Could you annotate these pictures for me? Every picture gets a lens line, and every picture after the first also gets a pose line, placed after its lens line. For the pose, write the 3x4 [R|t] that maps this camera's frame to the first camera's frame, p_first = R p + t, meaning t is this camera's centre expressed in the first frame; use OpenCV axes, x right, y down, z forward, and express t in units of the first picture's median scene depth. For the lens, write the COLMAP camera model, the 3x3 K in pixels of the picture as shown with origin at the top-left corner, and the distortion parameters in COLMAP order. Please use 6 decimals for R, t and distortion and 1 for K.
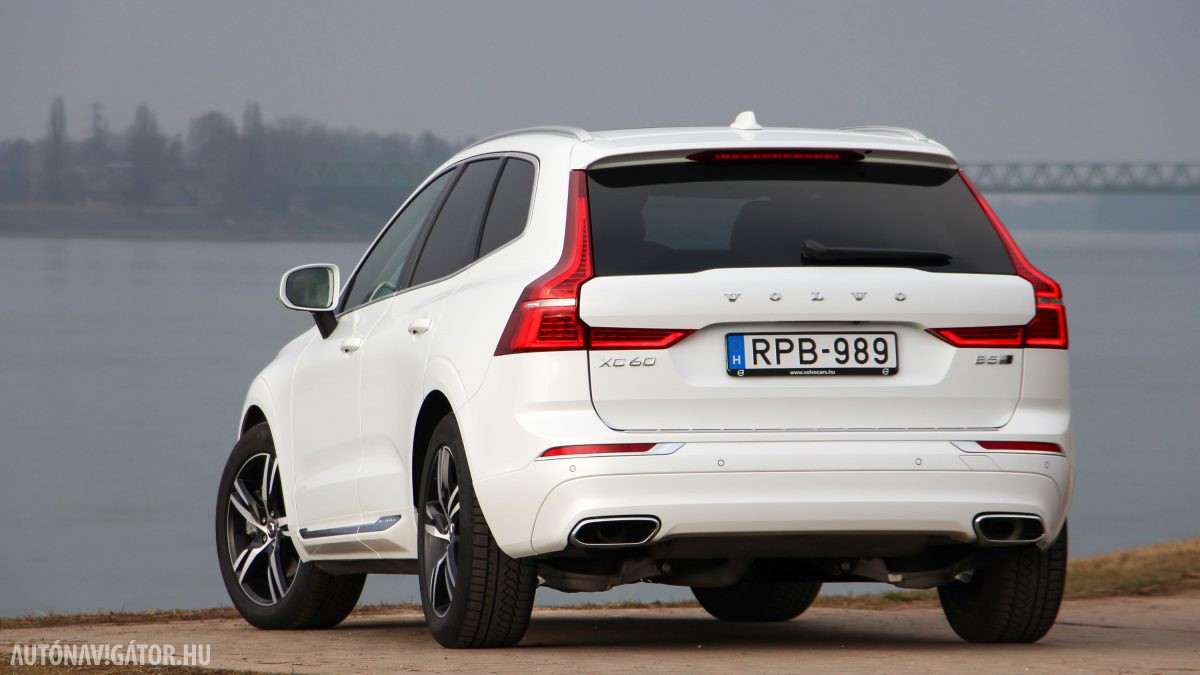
lens RADIAL K [[7488.0, 0, 589.4], [0, 7488.0, 335.4], [0, 0, 1]] dist [2.758350, -0.035755]
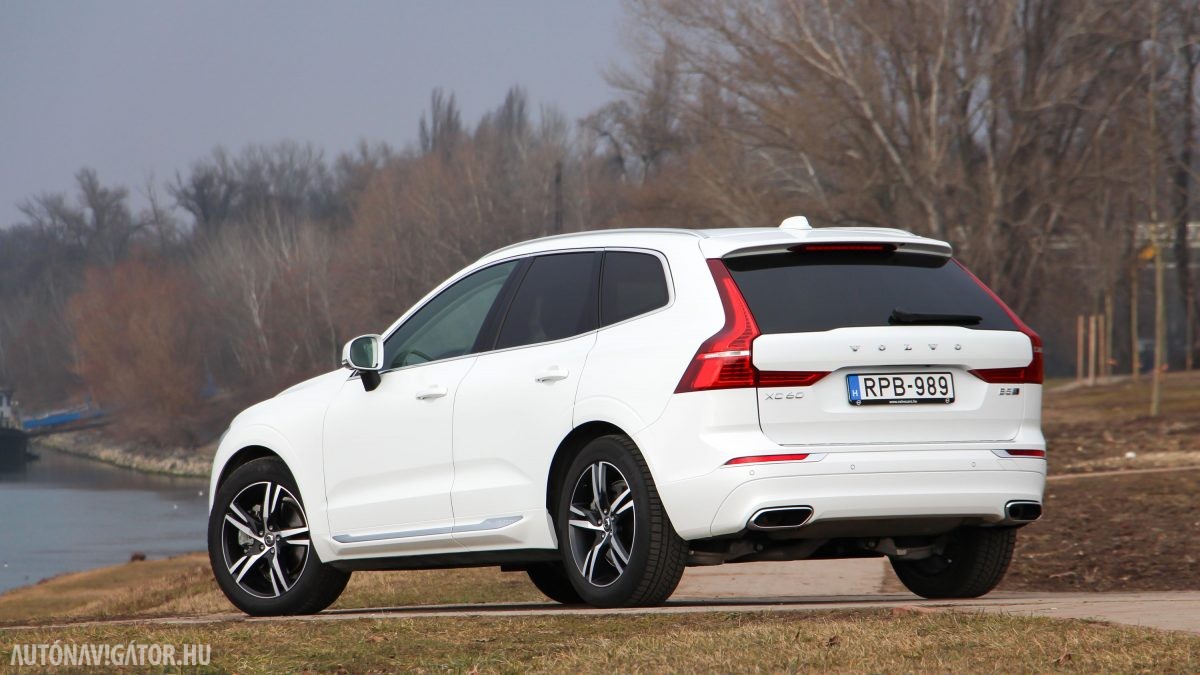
lens RADIAL K [[7488.0, 0, 589.4], [0, 7488.0, 335.4], [0, 0, 1]] dist [2.758350, -0.035755]
pose [[0.947009, -0.011919, 0.320985, -0.471475], [0.017960, 0.999713, -0.015866, 0.013692], [-0.320704, 0.020790, 0.946951, -0.302973]]
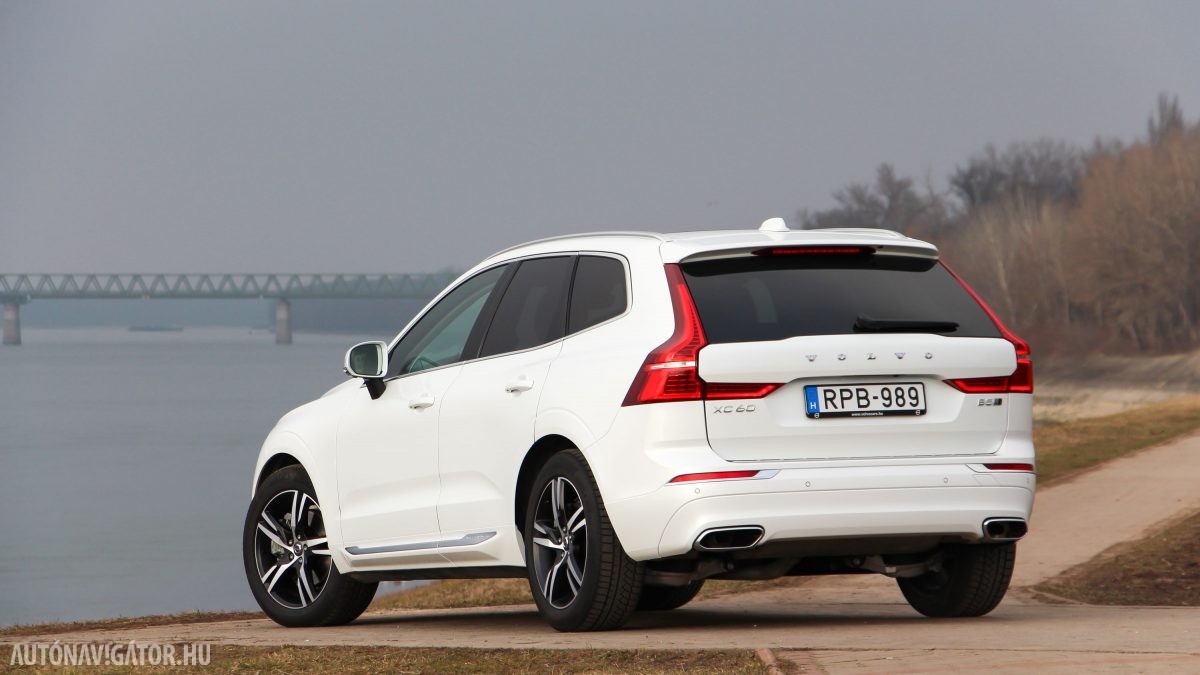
lens RADIAL K [[5937.6, 0, 600.7], [0, 5937.6, 339.9], [0, 0, 1]] dist [1.606200, 4.671758]
pose [[0.979884, -0.018085, 0.198747, -0.222519], [0.020515, 0.999738, -0.010175, 0.001588], [-0.198511, 0.014048, 0.979998, -0.014937]]
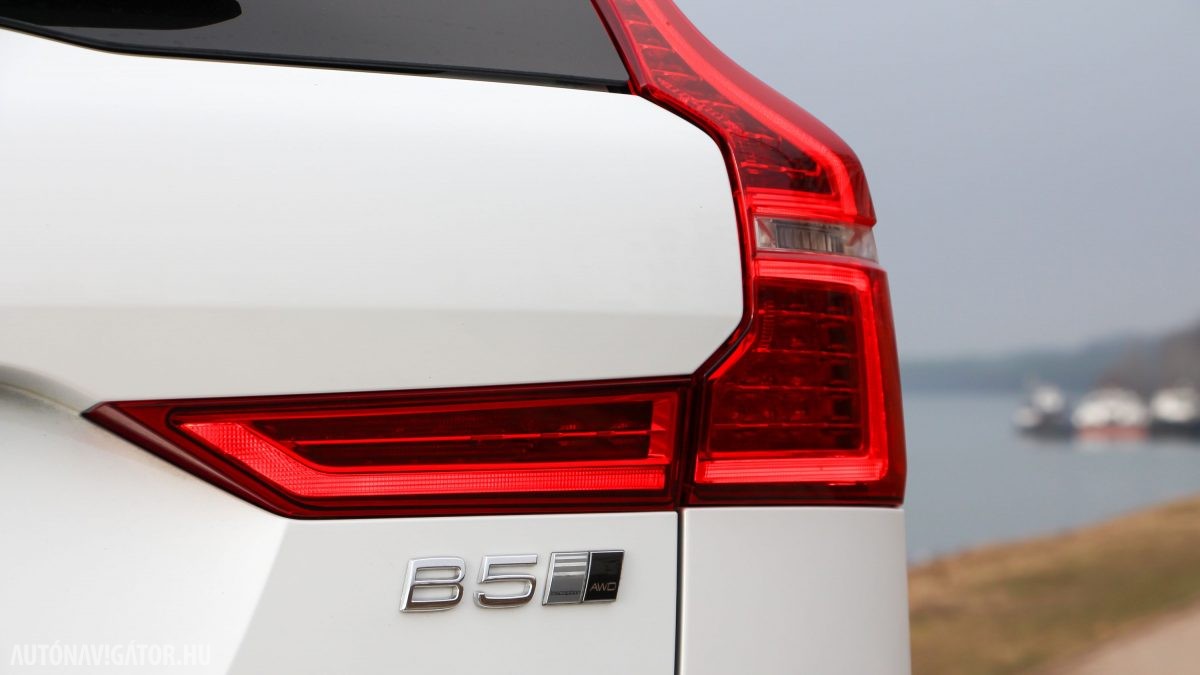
lens RADIAL K [[3528.0, 0, 601.0], [0, 3528.0, 334.4], [0, 0, 1]] dist [0.812220, -0.148674]
pose [[0.998256, -0.016123, 0.056791, 0.051282], [0.017836, 0.999397, -0.029781, 0.000058], [-0.056277, 0.030742, 0.997942, 0.923613]]
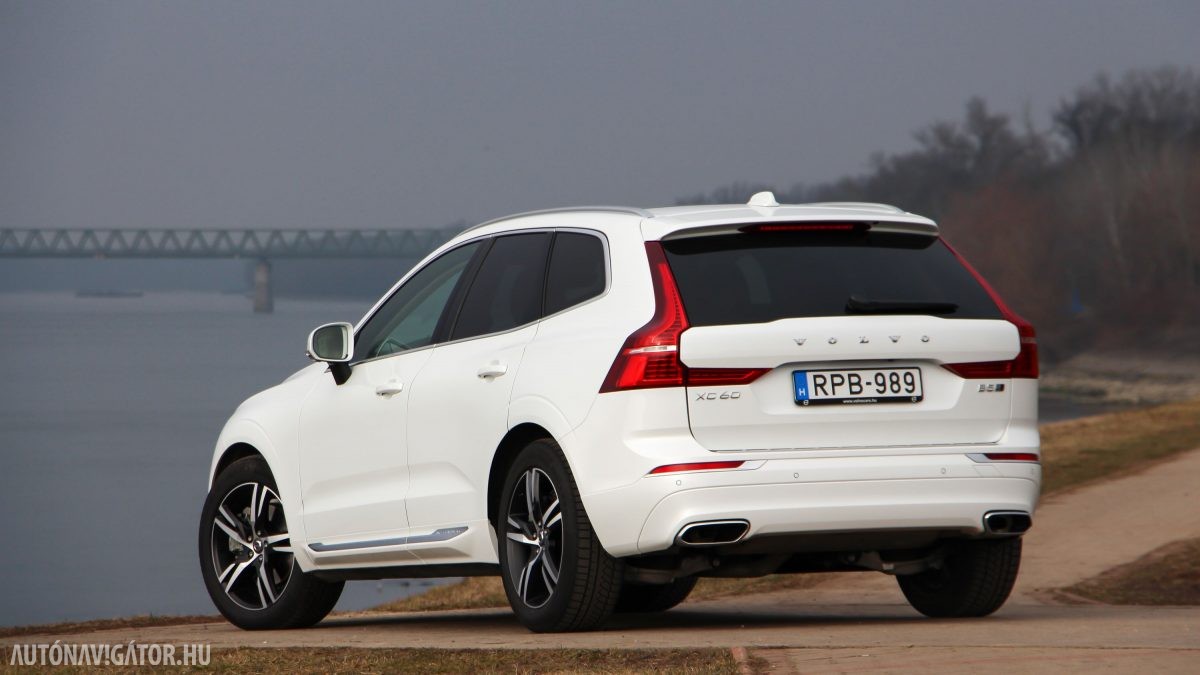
lens RADIAL K [[7095.1, 0, 604.3], [0, 7095.1, 337.4], [0, 0, 1]] dist [2.444721, 4.022529]
pose [[0.980974, -0.019704, 0.193135, -0.237545], [0.021234, 0.999757, -0.005855, 0.000407], [-0.192973, 0.009845, 0.981155, -0.145271]]
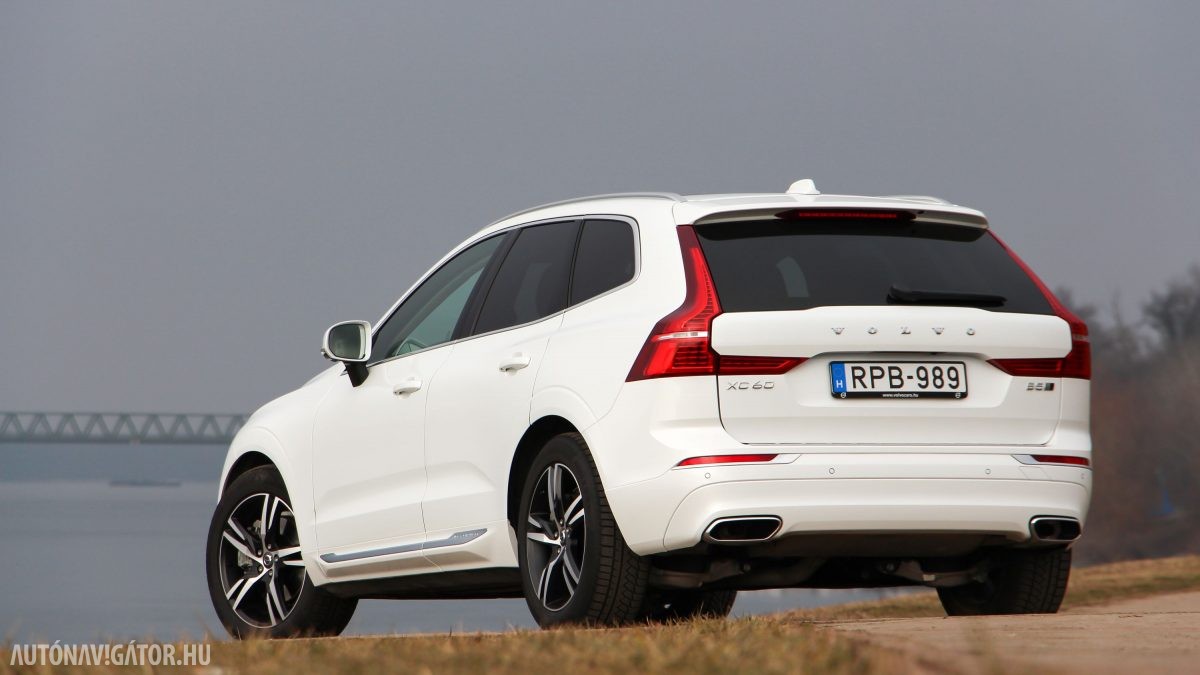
lens RADIAL K [[7488.0, 0, 589.4], [0, 7488.0, 335.4], [0, 0, 1]] dist [2.758350, -0.035755]
pose [[0.983113, 0.002618, 0.182982, -0.233031], [0.003842, 0.999382, -0.034941, 0.036410], [-0.182961, 0.035054, 0.982495, -0.149764]]
